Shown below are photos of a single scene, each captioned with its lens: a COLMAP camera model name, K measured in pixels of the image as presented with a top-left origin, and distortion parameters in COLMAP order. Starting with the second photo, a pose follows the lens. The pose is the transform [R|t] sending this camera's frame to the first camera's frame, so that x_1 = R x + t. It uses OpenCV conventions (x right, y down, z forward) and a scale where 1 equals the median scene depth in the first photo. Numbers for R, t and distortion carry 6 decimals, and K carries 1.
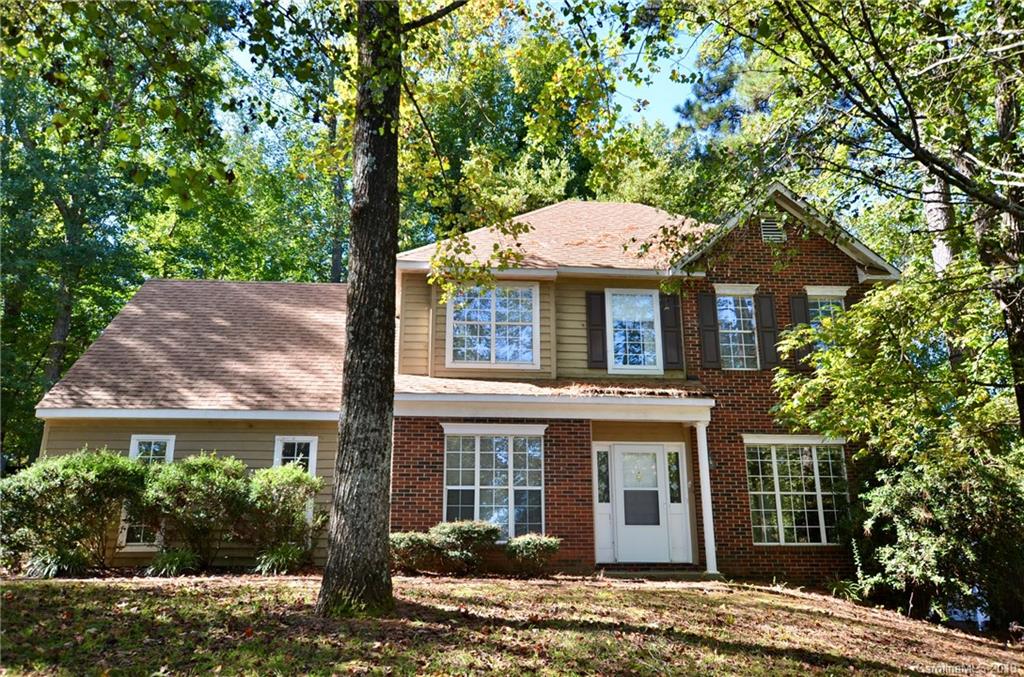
lens RADIAL K [[779.8, 0, 507.2], [0, 779.8, 335.1], [0, 0, 1]] dist [-0.004468, 0.026155]
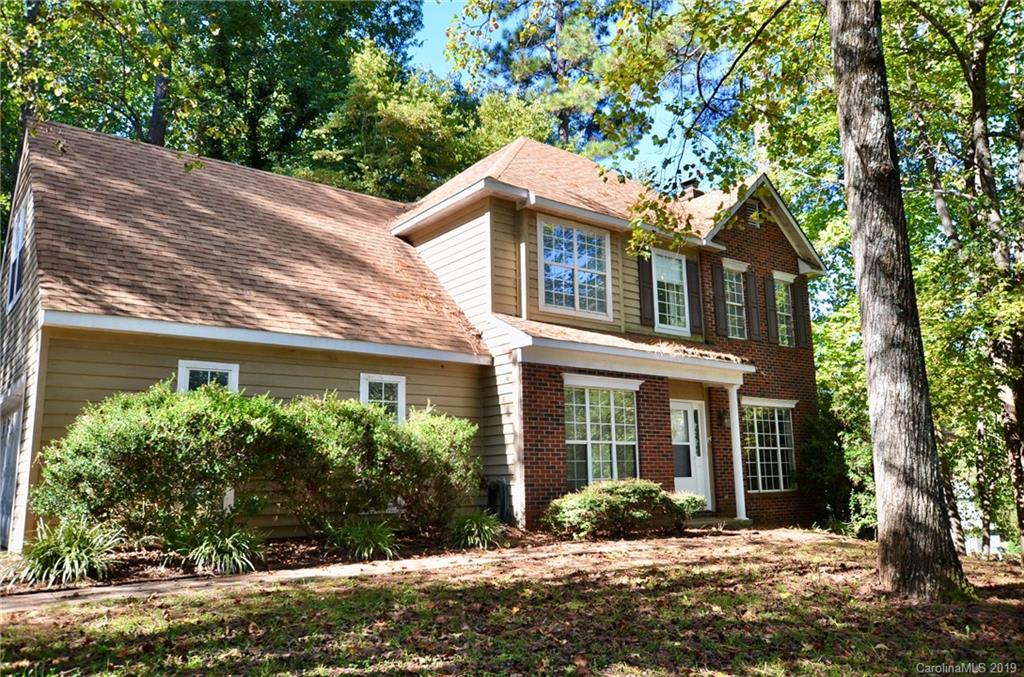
lens RADIAL K [[779.8, 0, 509.5], [0, 779.8, 341.2], [0, 0, 1]] dist [-0.004468, 0.026155]
pose [[0.836180, 0.083514, 0.542059, -0.633473], [-0.139034, 0.988332, 0.062202, 0.026210], [-0.530540, -0.127377, 0.838035, 0.256951]]
